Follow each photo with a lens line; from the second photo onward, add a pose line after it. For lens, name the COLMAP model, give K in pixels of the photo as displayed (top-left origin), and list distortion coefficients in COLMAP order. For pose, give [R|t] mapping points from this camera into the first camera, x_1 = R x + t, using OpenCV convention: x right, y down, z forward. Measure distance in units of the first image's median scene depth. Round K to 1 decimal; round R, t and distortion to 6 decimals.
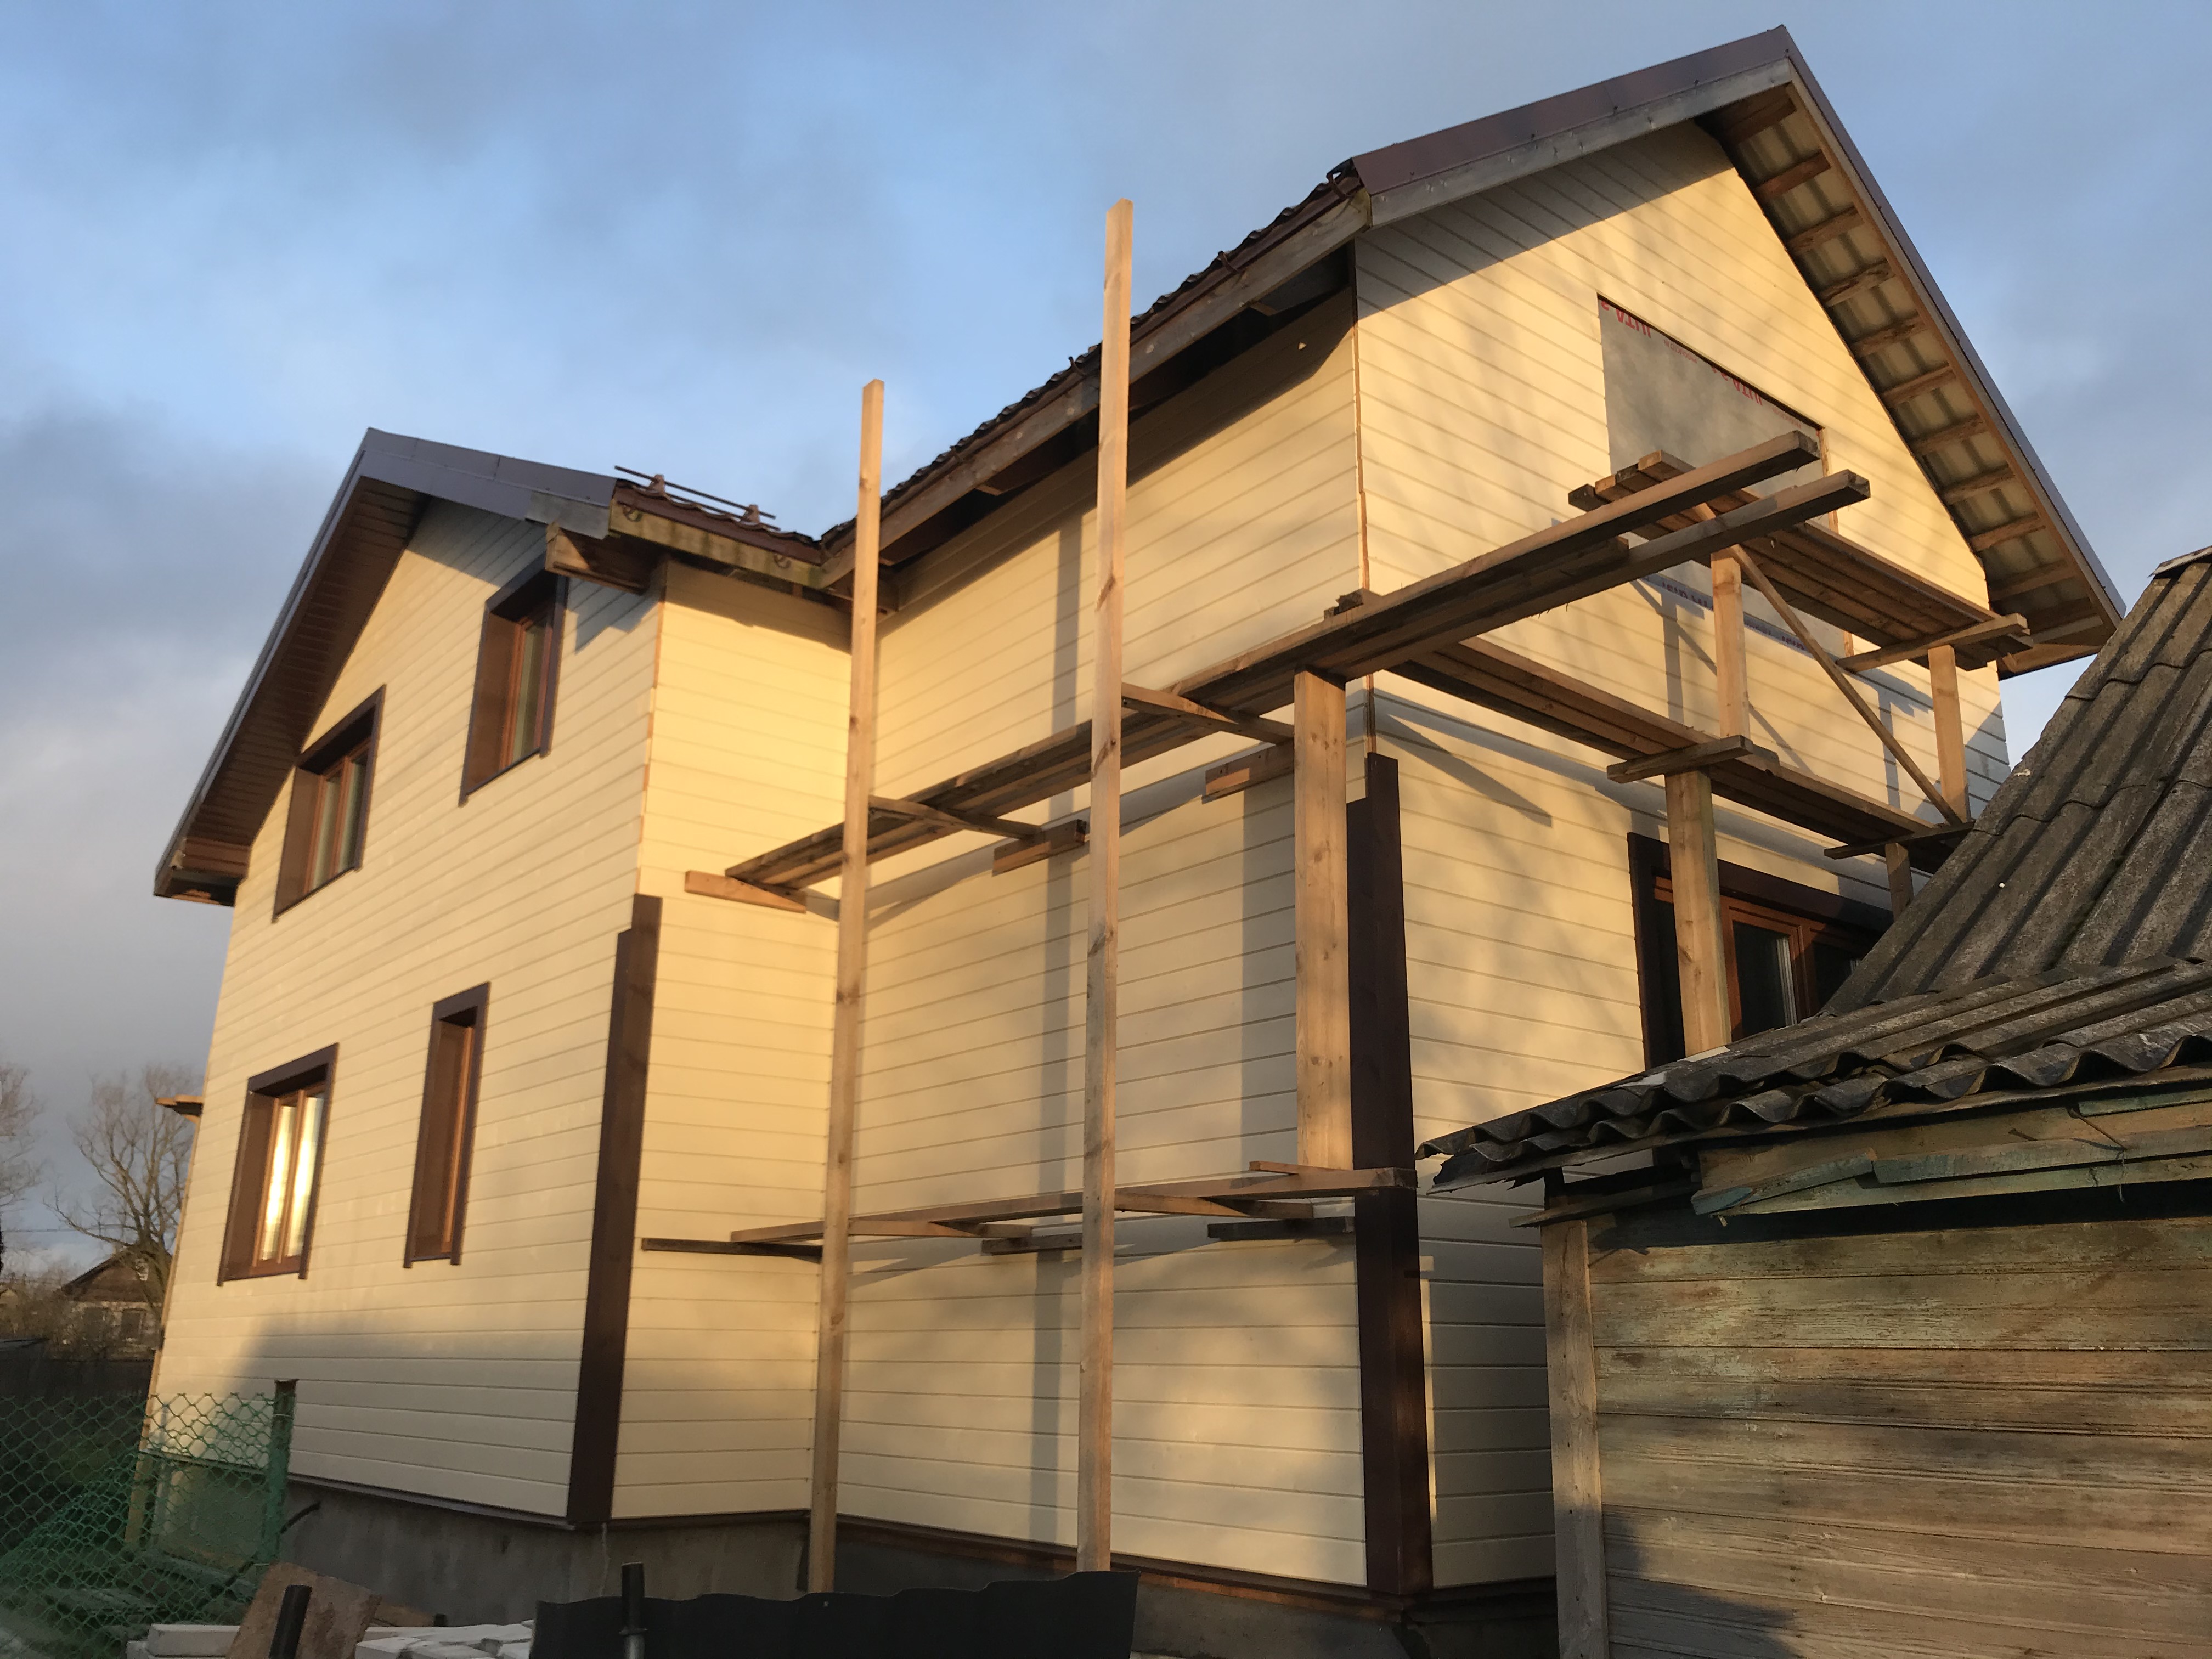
lens RADIAL K [[1811.8, 0, 1109.1], [0, 1811.8, 829.3], [0, 0, 1]] dist [-0.002713, -0.011636]
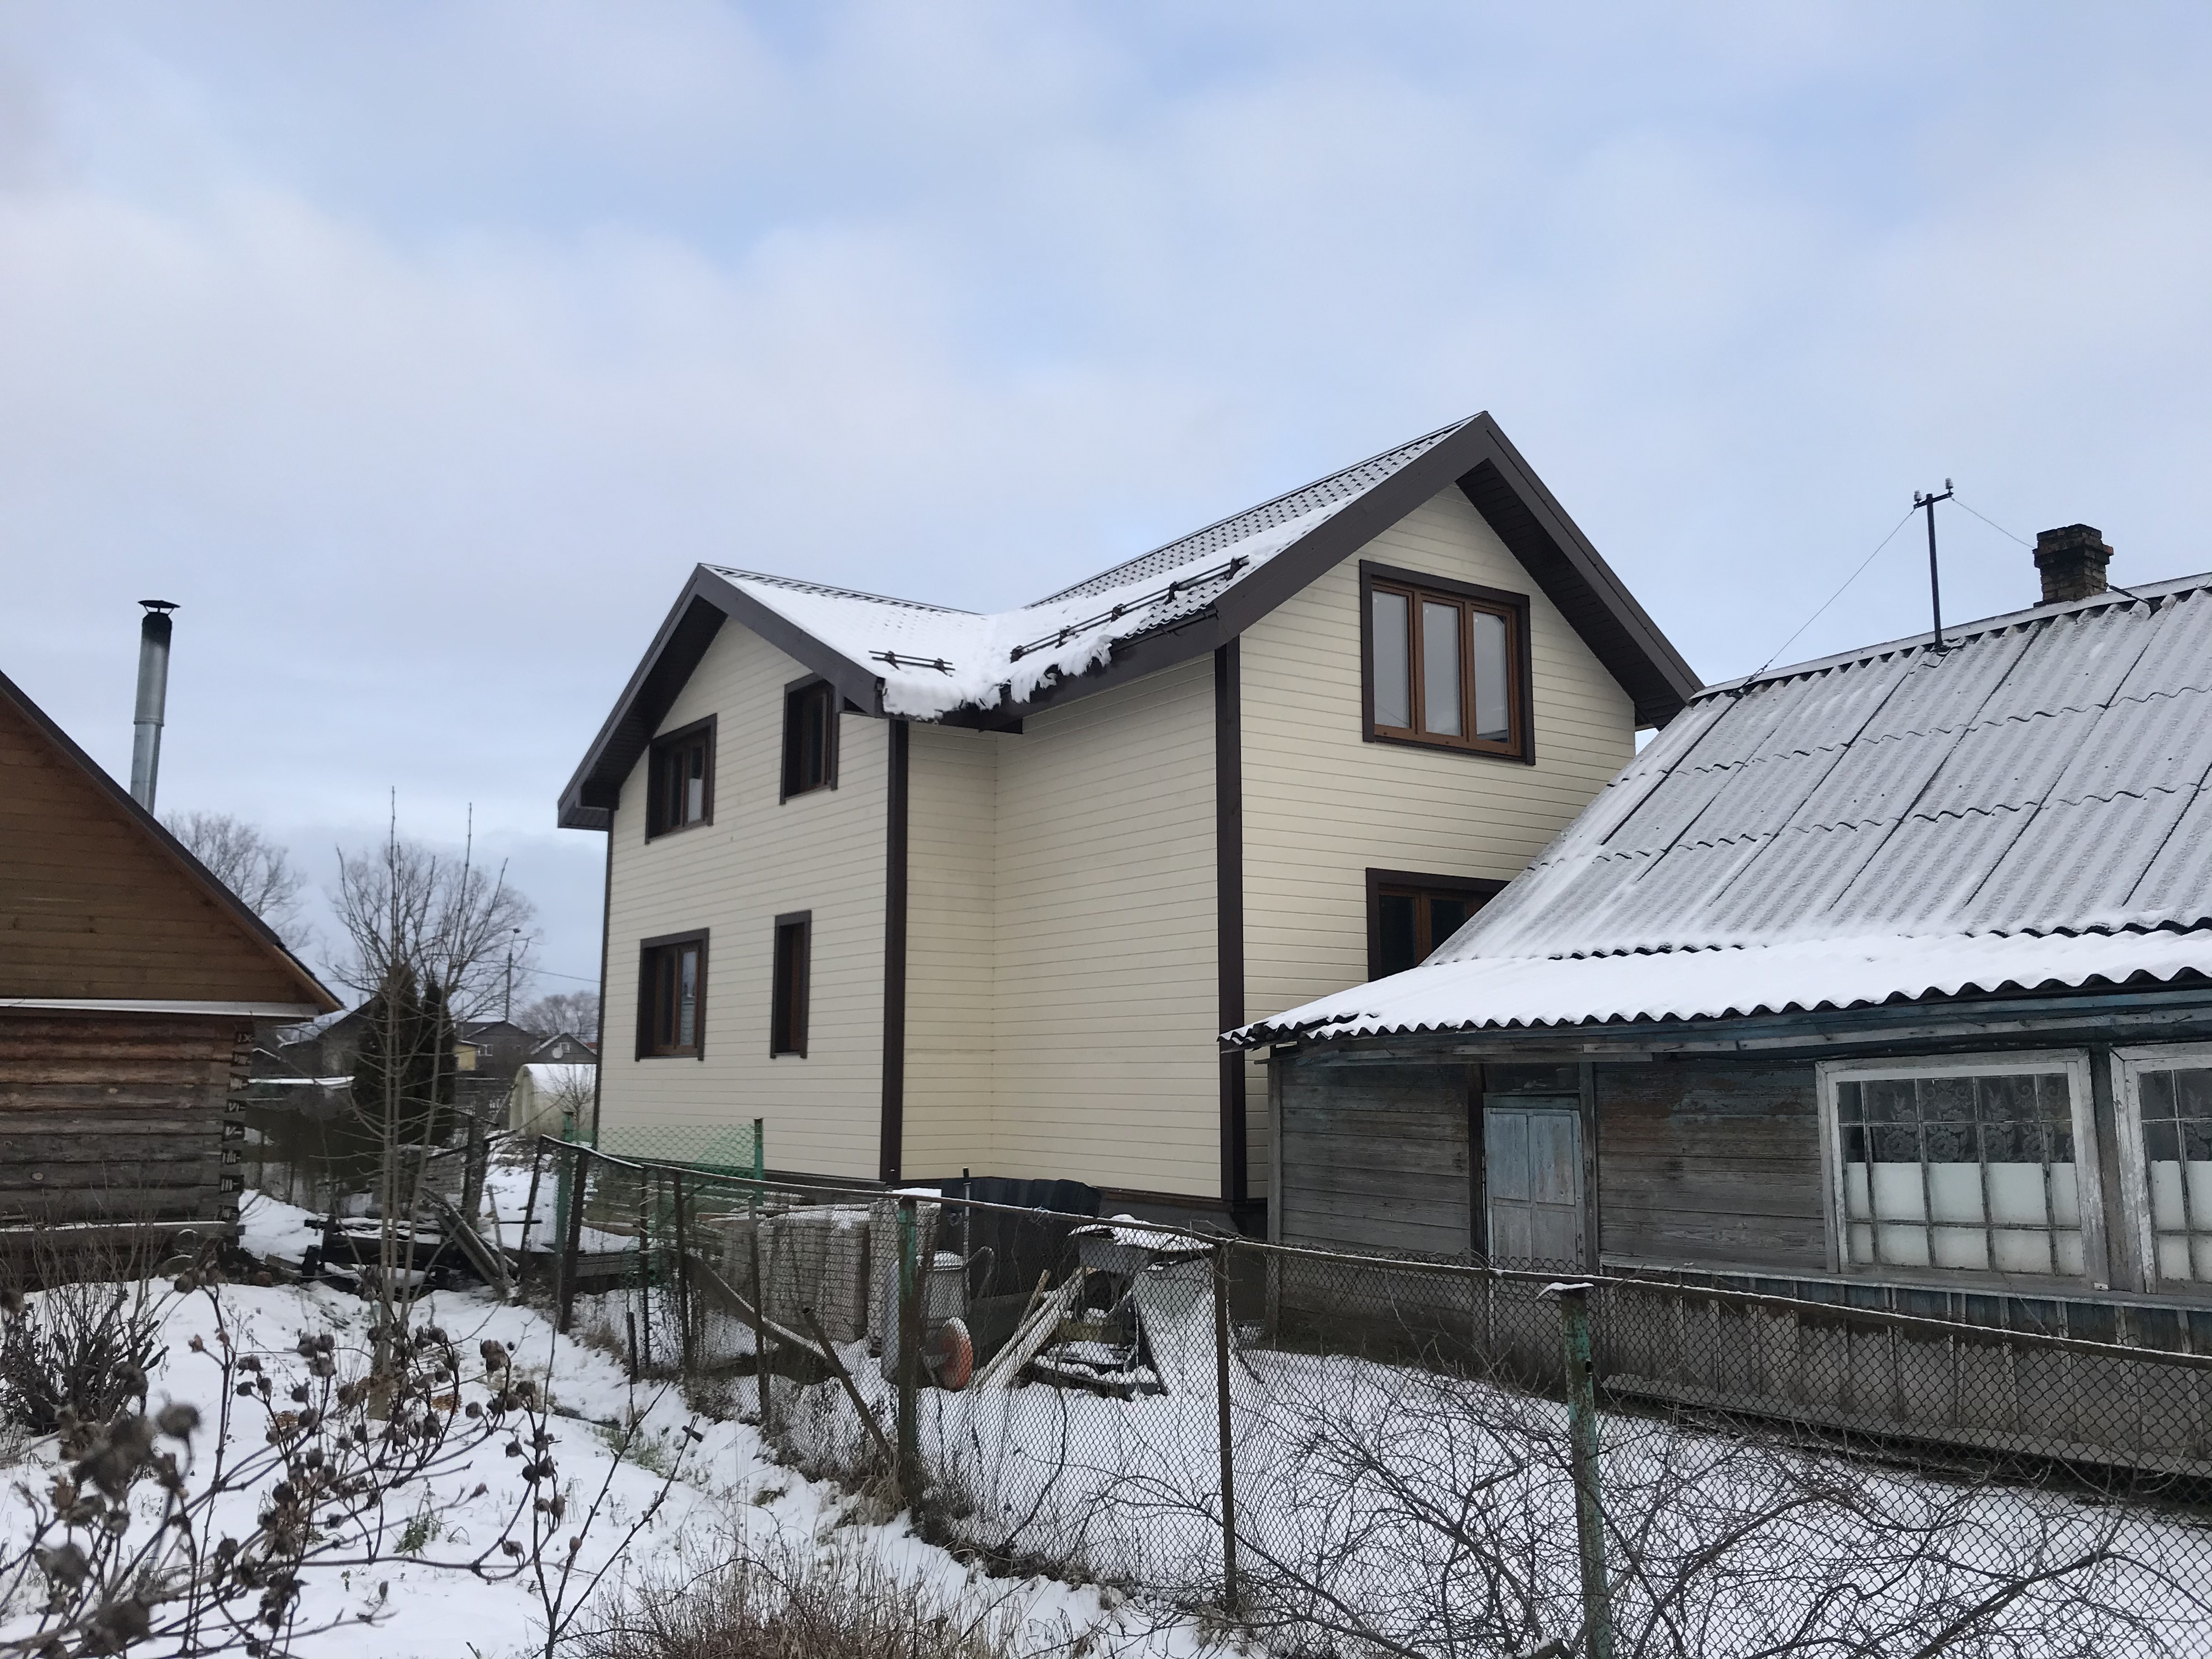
lens RADIAL K [[1811.8, 0, 1095.5], [0, 1811.8, 822.2], [0, 0, 1]] dist [-0.002713, -0.011636]
pose [[0.996756, -0.015723, -0.078931, 0.129050], [0.026853, 0.989503, 0.141993, -0.334973], [0.075869, -0.143652, 0.986716, -1.035053]]
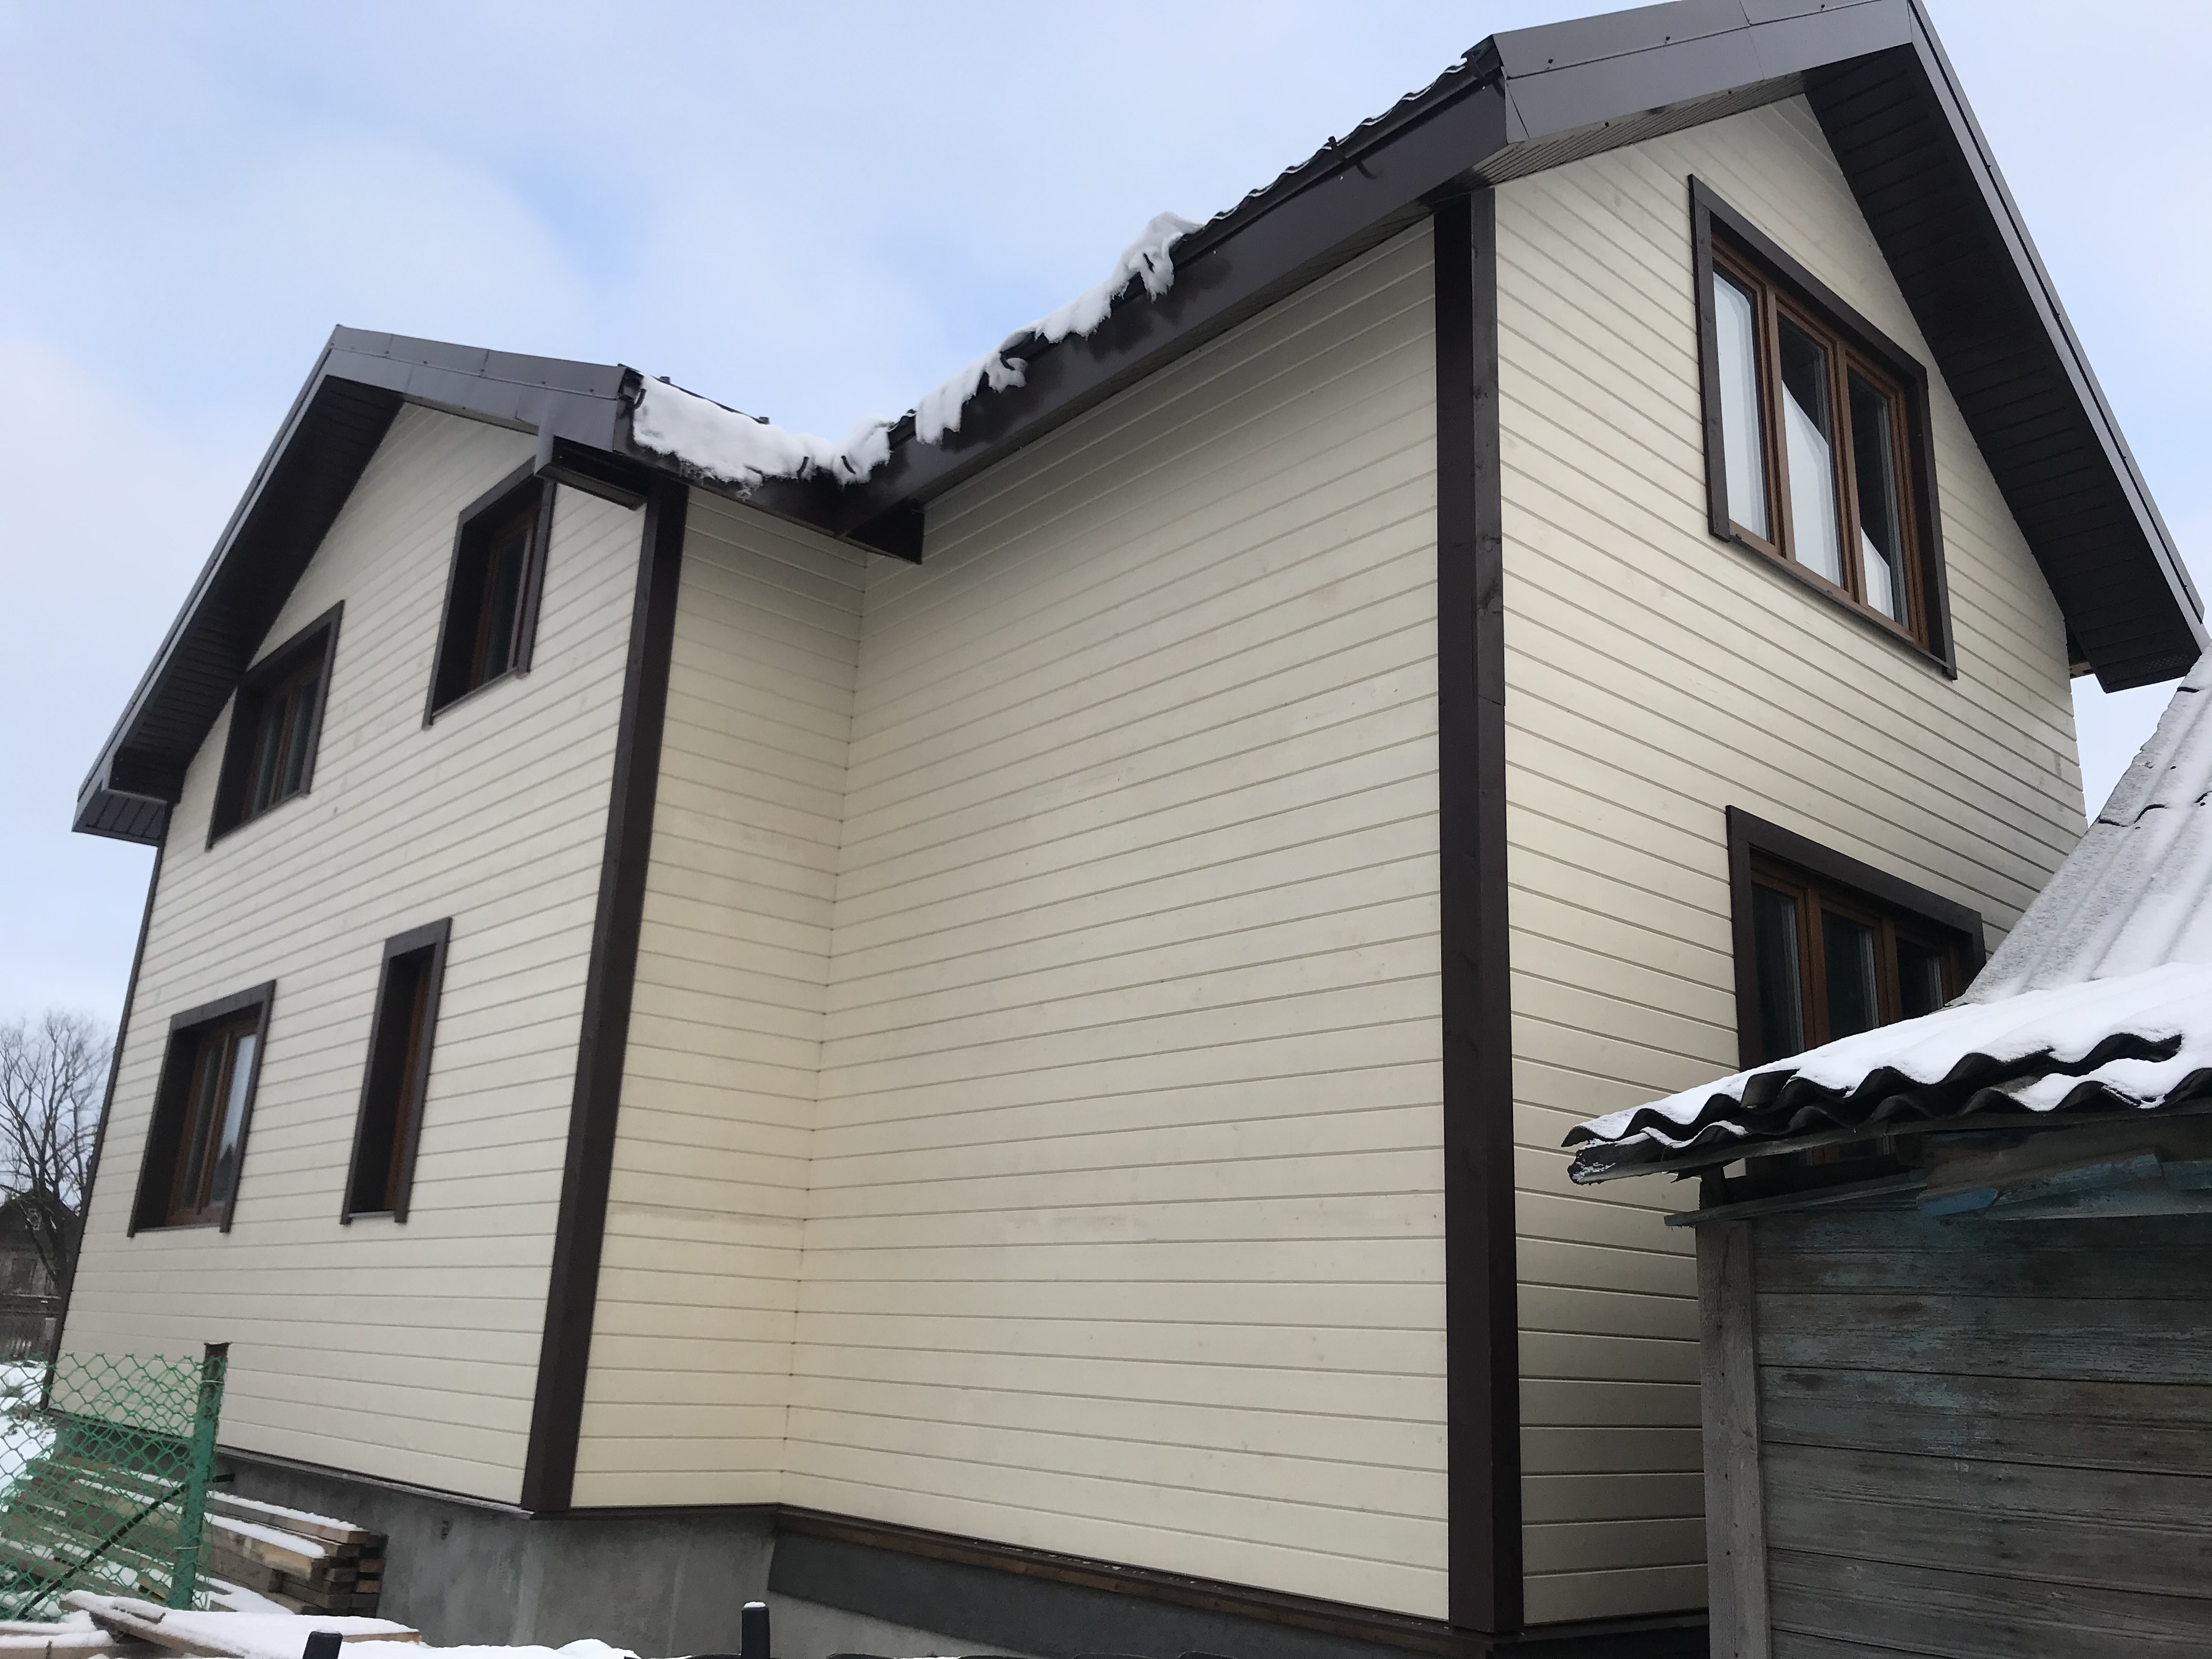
lens RADIAL K [[1811.8, 0, 1101.4], [0, 1811.8, 830.6], [0, 0, 1]] dist [-0.002713, -0.011636]
pose [[0.998166, 0.049225, 0.035233, -0.058056], [-0.049402, 0.998770, 0.004144, 0.024225], [-0.034985, -0.005877, 0.999371, 0.084756]]
